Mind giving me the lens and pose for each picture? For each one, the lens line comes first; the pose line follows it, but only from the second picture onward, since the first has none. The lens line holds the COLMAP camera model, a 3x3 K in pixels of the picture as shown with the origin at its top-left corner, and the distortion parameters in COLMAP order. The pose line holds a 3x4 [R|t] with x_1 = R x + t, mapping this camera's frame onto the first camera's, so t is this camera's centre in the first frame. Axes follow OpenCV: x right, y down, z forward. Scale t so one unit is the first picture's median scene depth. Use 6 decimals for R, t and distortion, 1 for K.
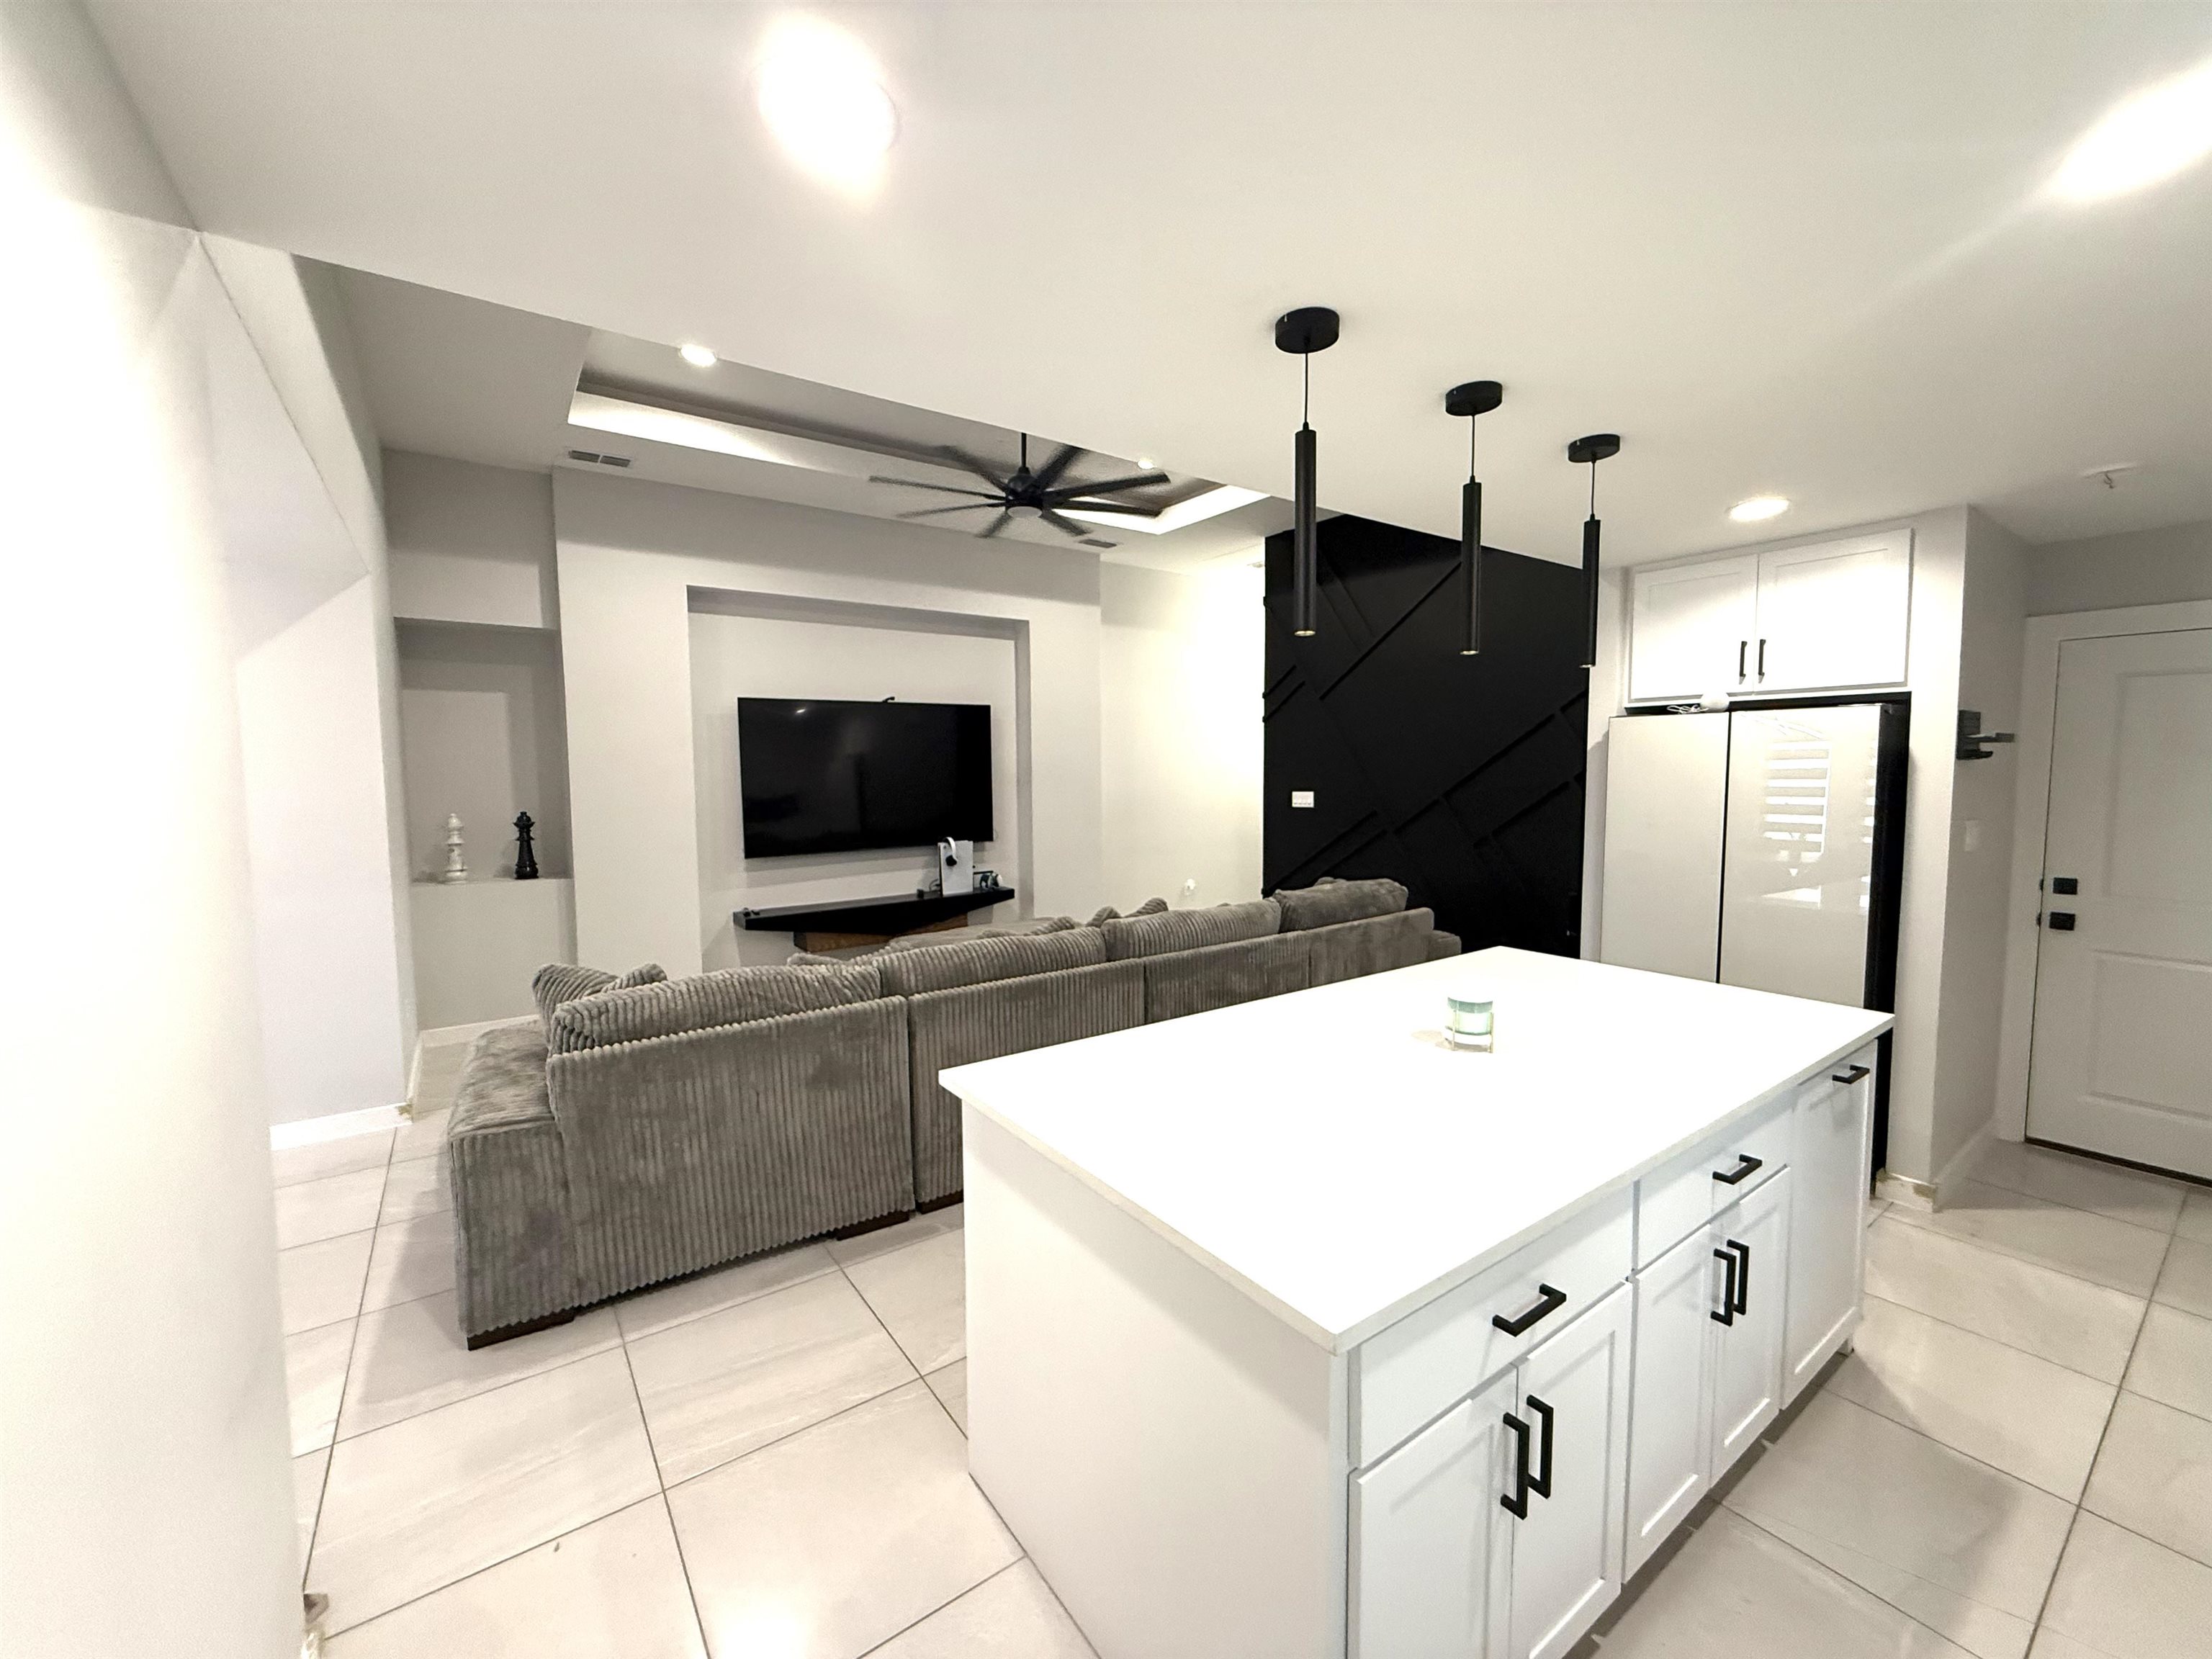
lens RADIAL K [[886.0, 0, 1103.9], [0, 886.0, 826.7], [0, 0, 1]] dist [0.001723, 0.000002]
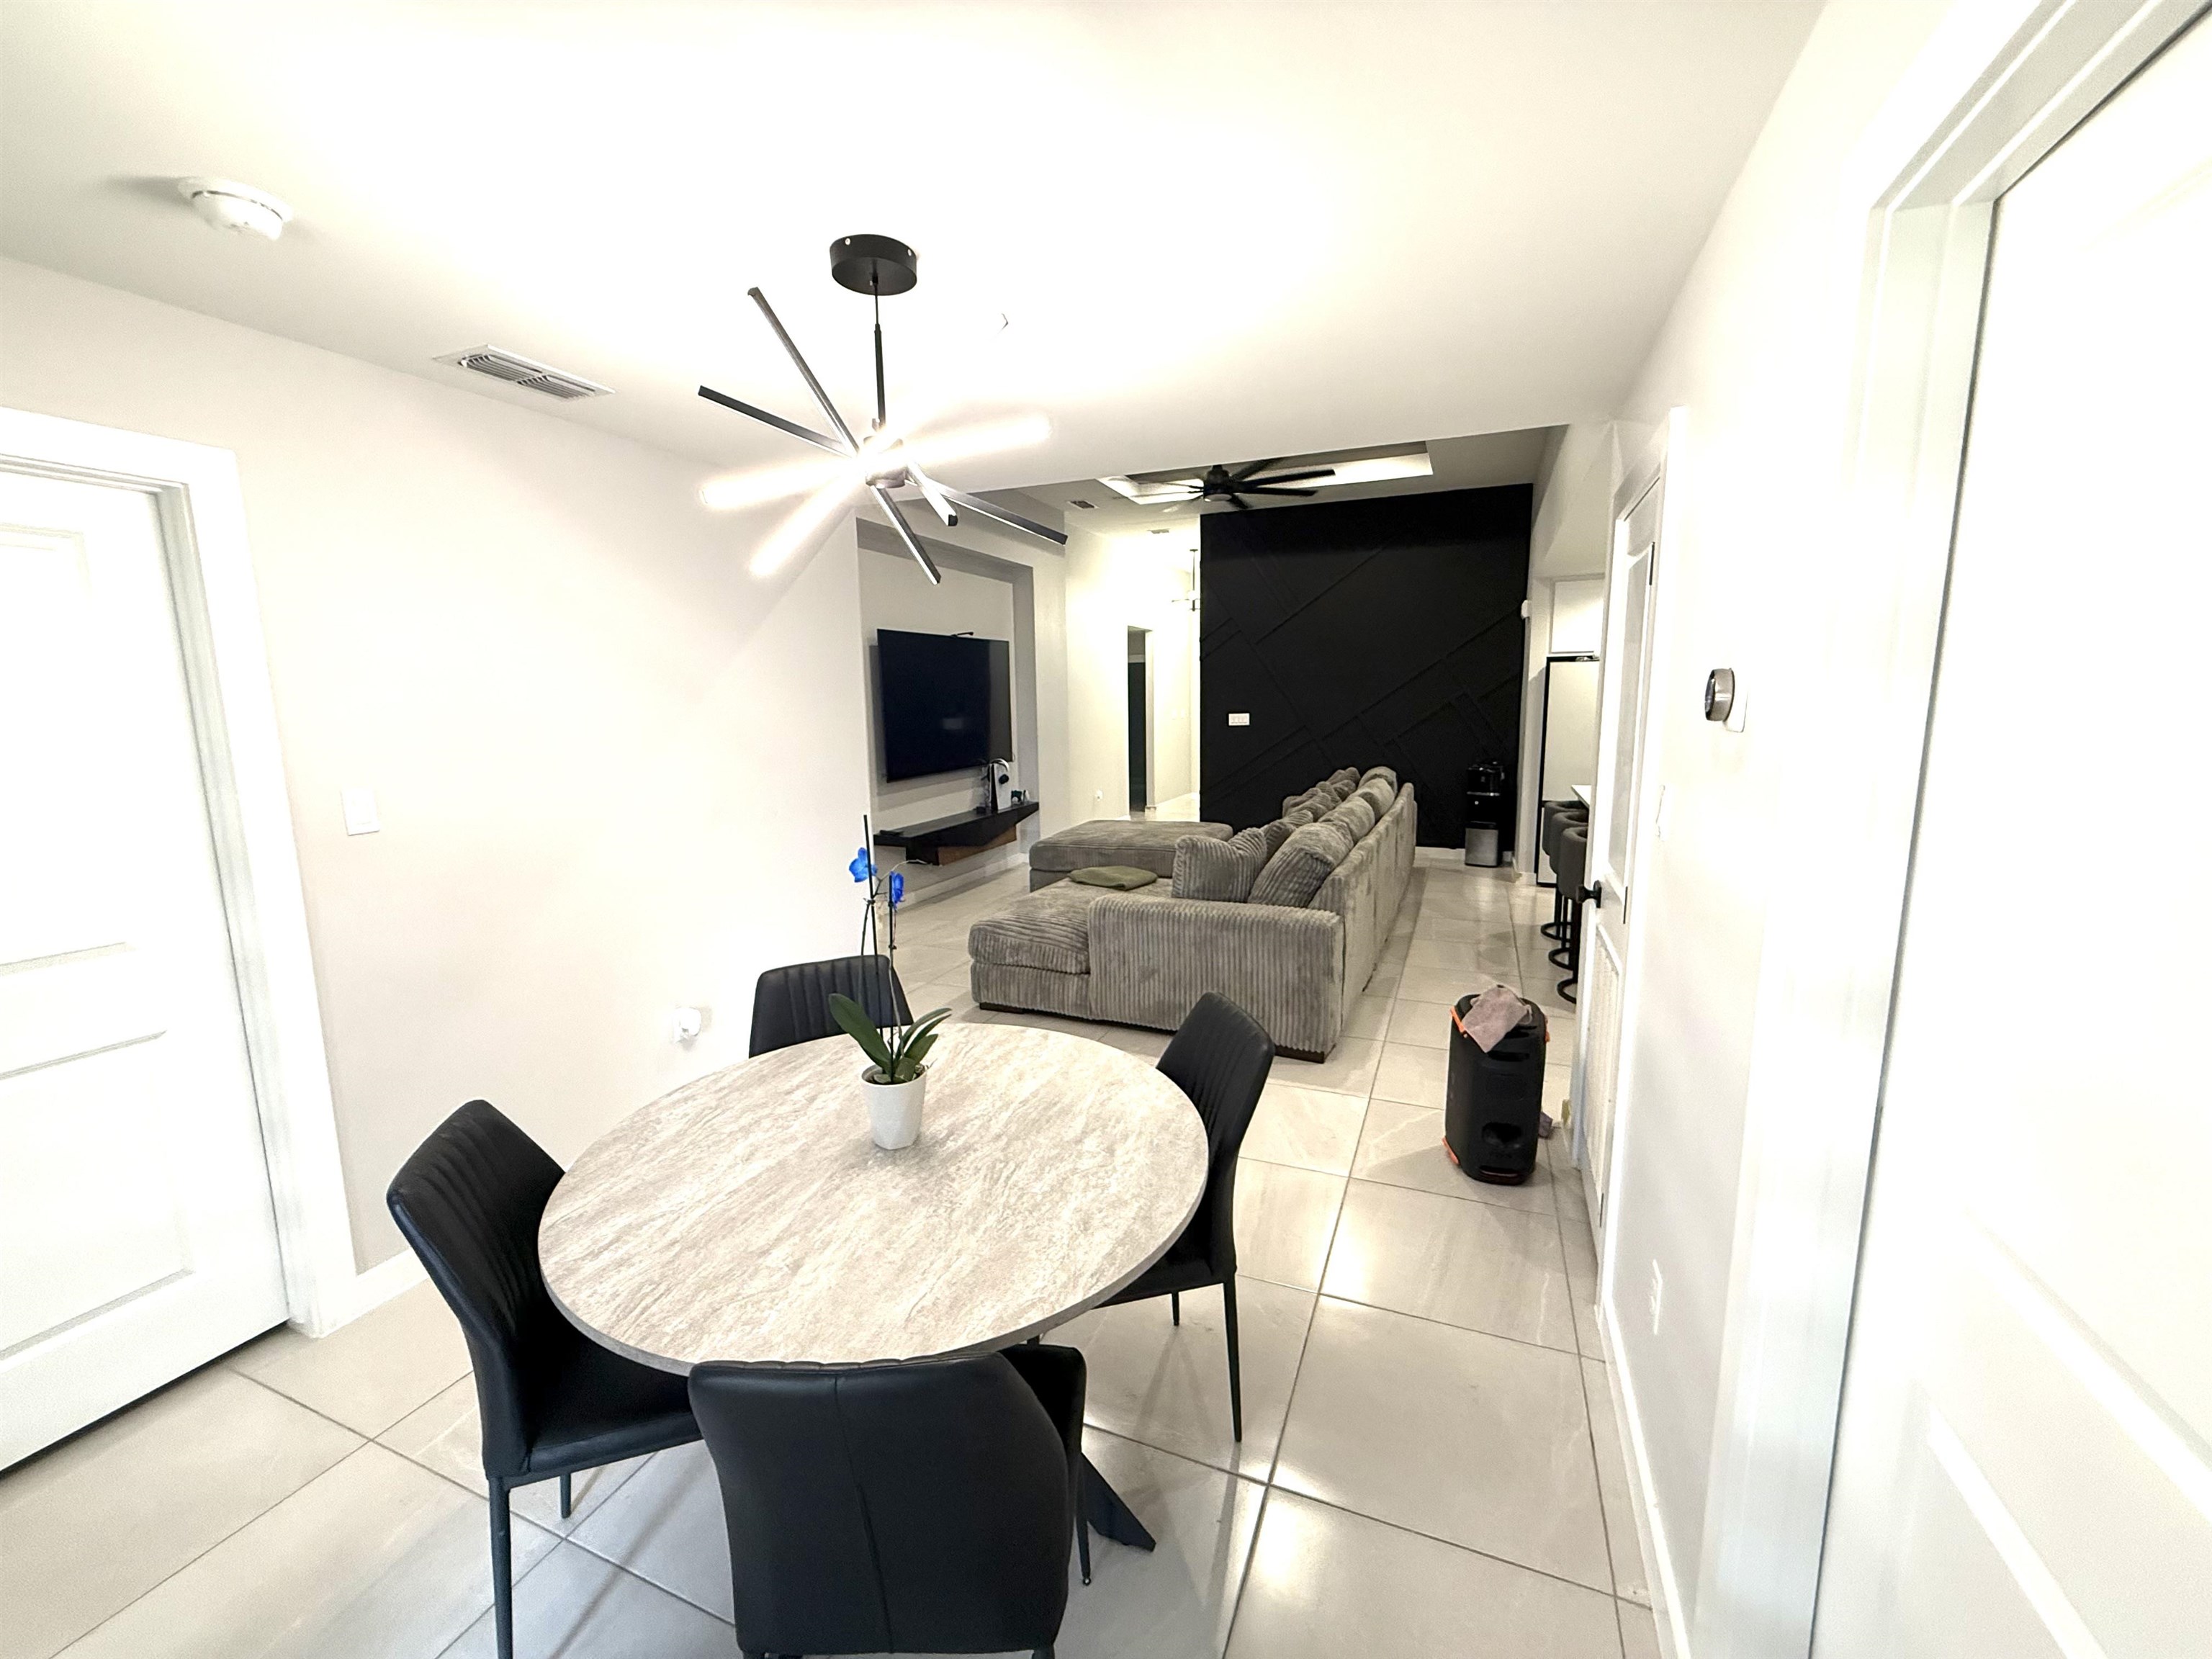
lens RADIAL K [[886.0, 0, 1103.9], [0, 886.0, 826.7], [0, 0, 1]] dist [0.001723, 0.000002]
pose [[0.853010, -0.081496, 0.515493, -0.834146], [0.044815, 0.995522, 0.083227, 0.012685], [-0.519967, -0.047892, 0.852843, -0.050874]]
